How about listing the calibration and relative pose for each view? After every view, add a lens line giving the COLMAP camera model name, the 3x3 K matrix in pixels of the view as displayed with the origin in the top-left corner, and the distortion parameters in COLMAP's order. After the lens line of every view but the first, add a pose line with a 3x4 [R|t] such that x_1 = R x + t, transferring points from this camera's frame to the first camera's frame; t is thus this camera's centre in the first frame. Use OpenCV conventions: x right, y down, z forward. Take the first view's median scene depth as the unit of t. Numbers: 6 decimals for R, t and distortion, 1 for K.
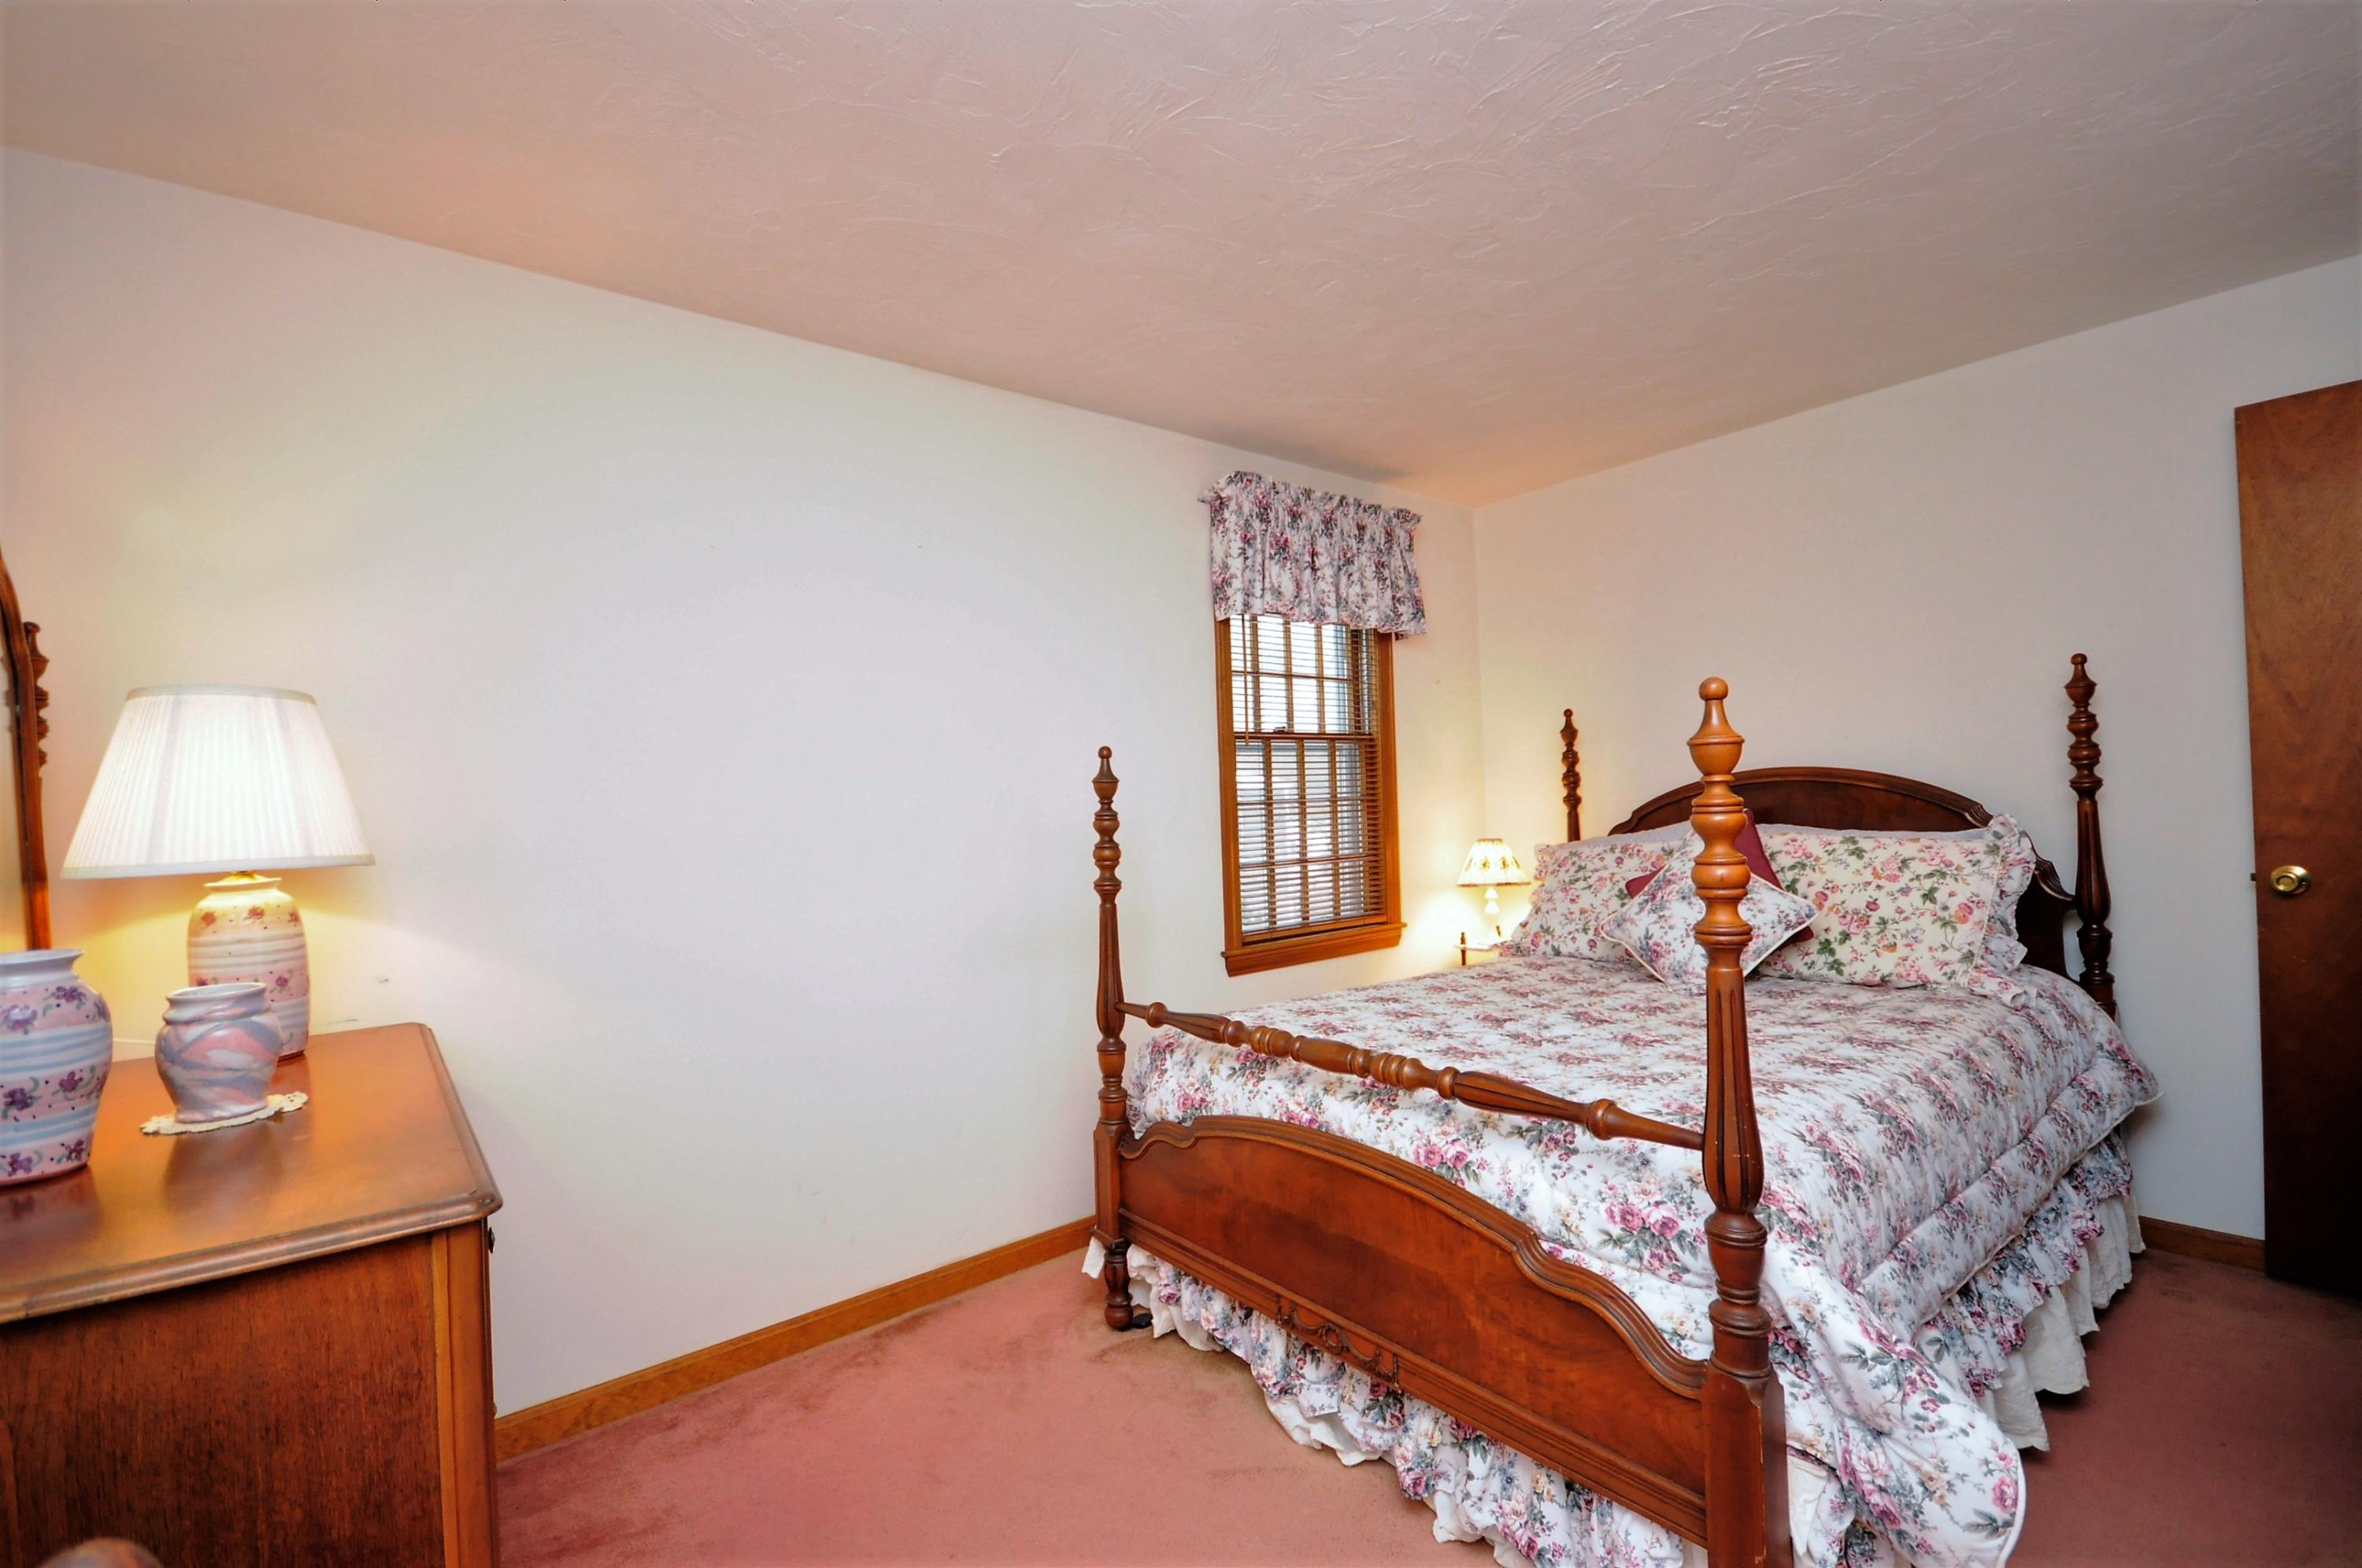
lens RADIAL K [[1032.6, 0, 1178.3], [0, 1032.6, 790.9], [0, 0, 1]] dist [0.008760, -0.011693]
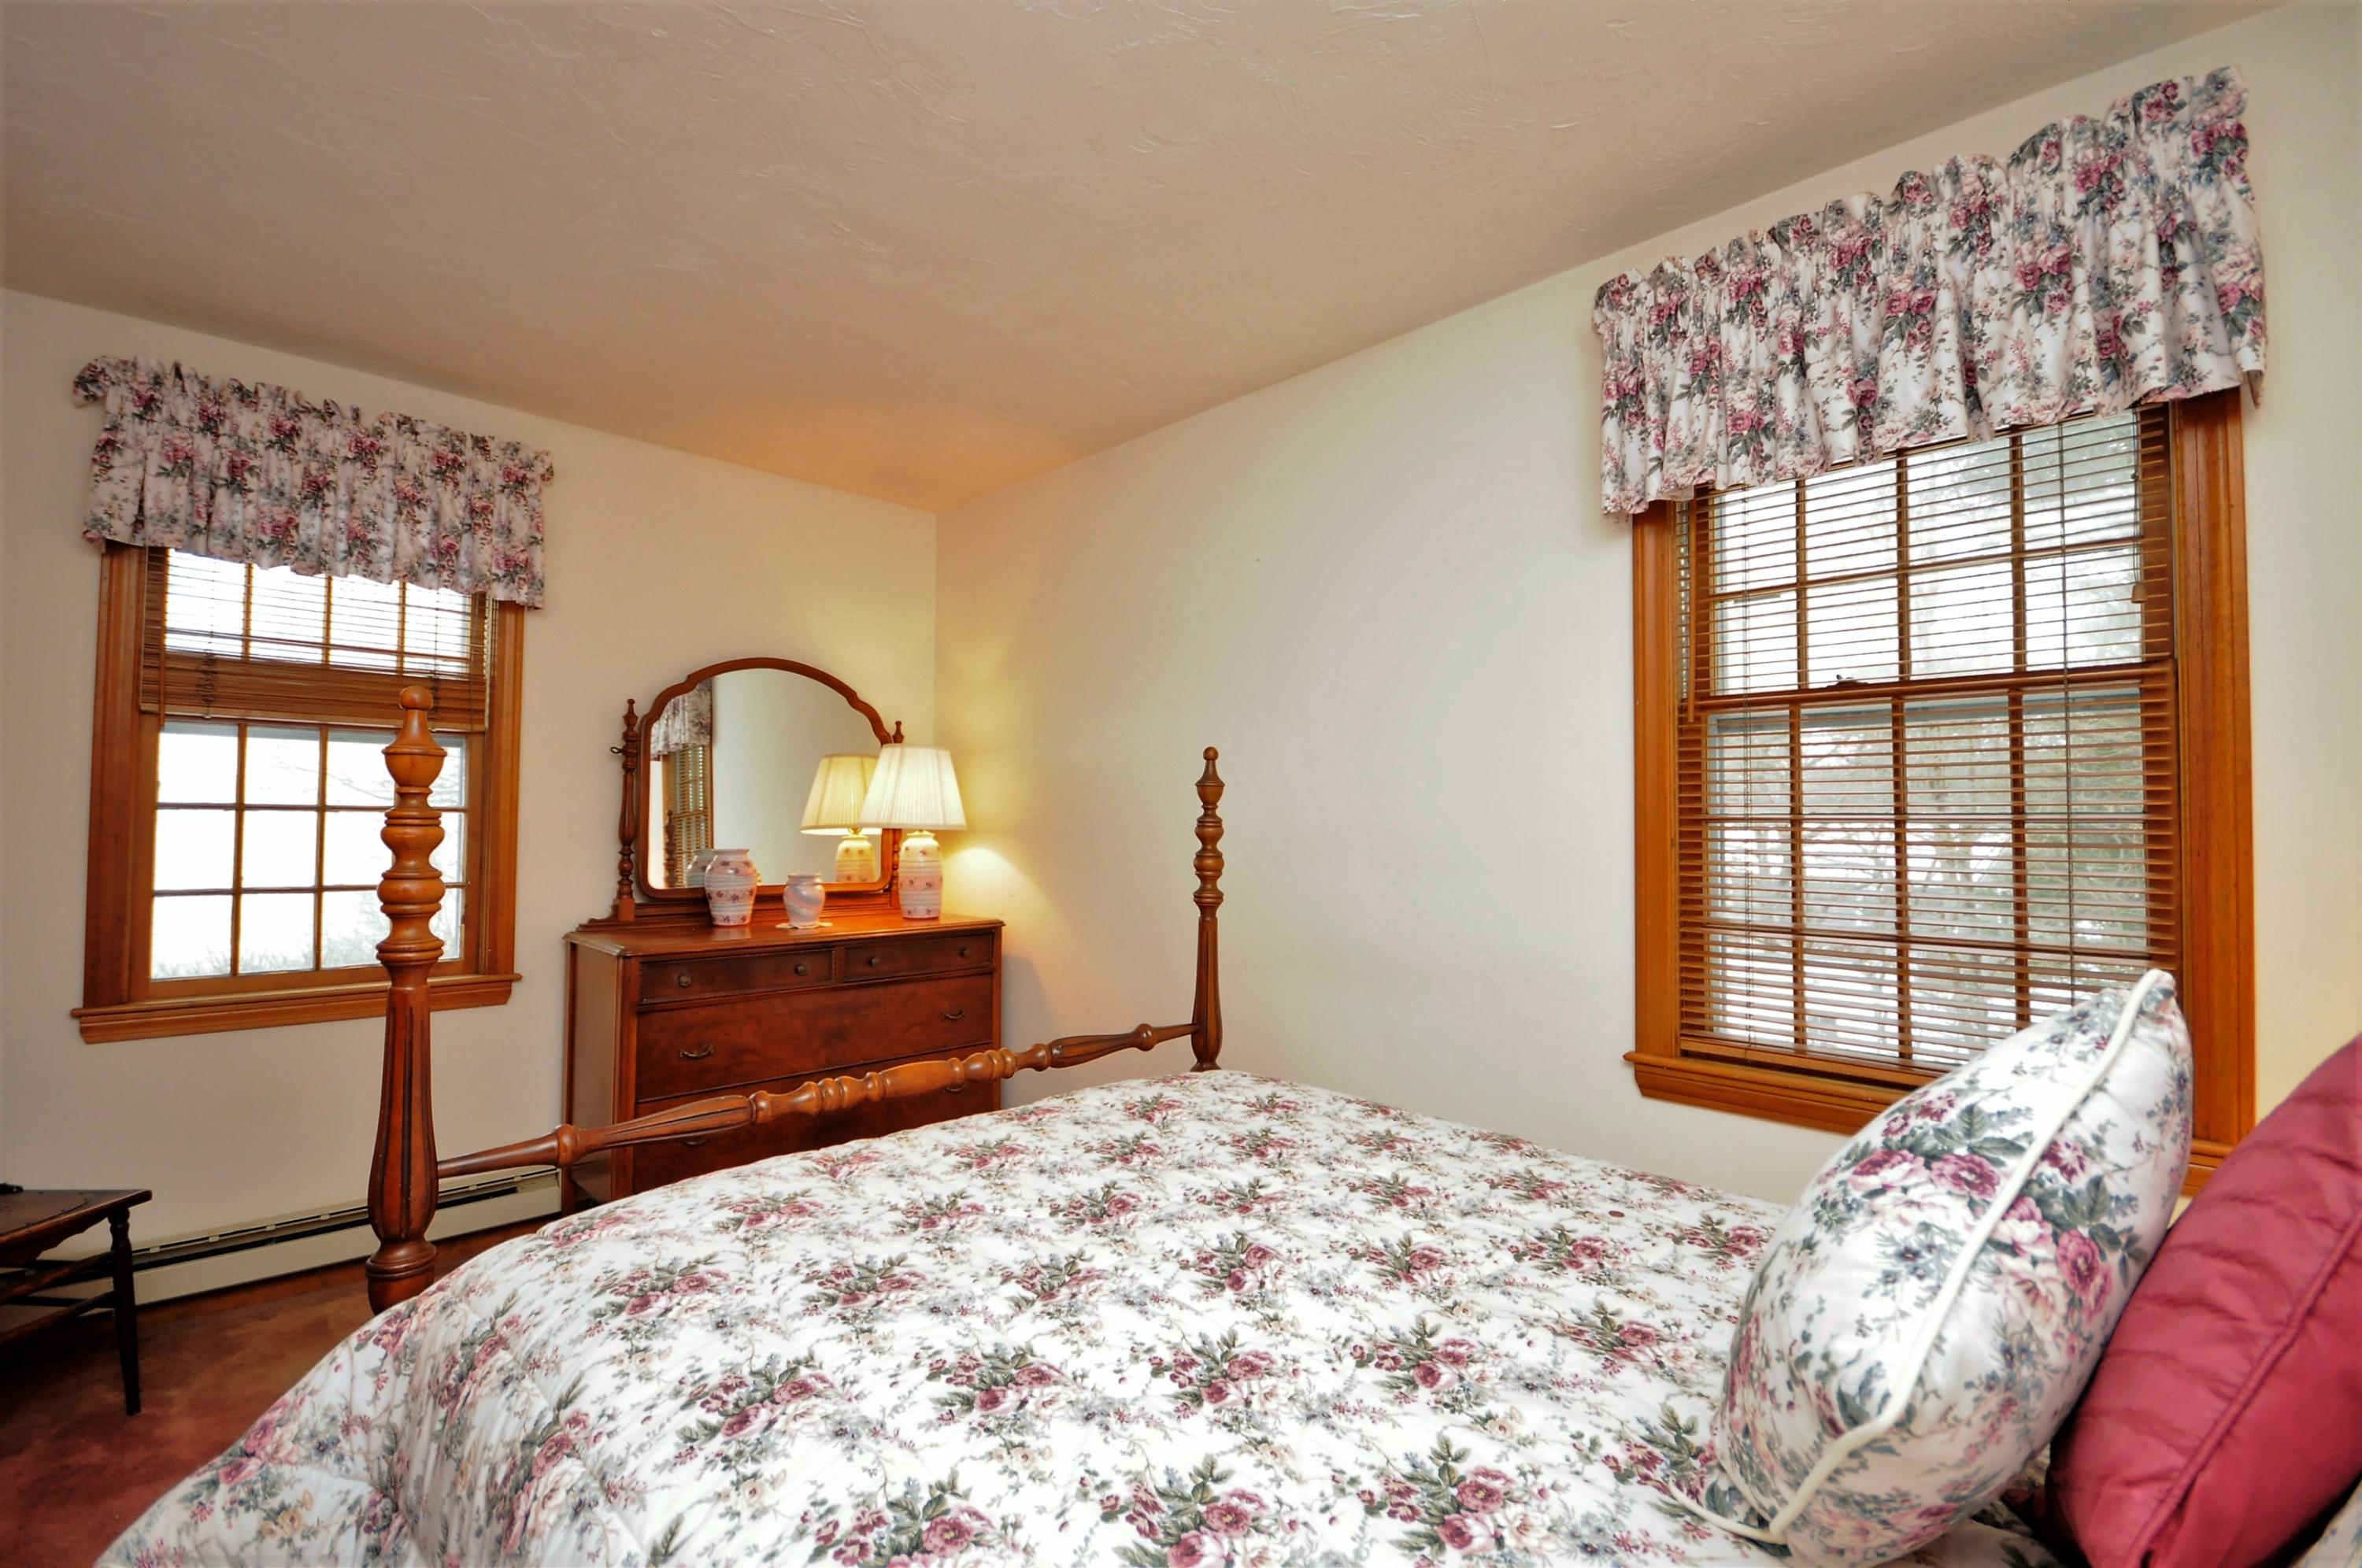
lens RADIAL K [[1032.6, 0, 1178.7], [0, 1032.6, 779.7], [0, 0, 1]] dist [0.008760, -0.011693]
pose [[0.098078, -0.005596, -0.995163, 0.850832], [0.001345, 0.999984, -0.005491, -0.008938], [0.995178, -0.000800, 0.098084, 0.881990]]
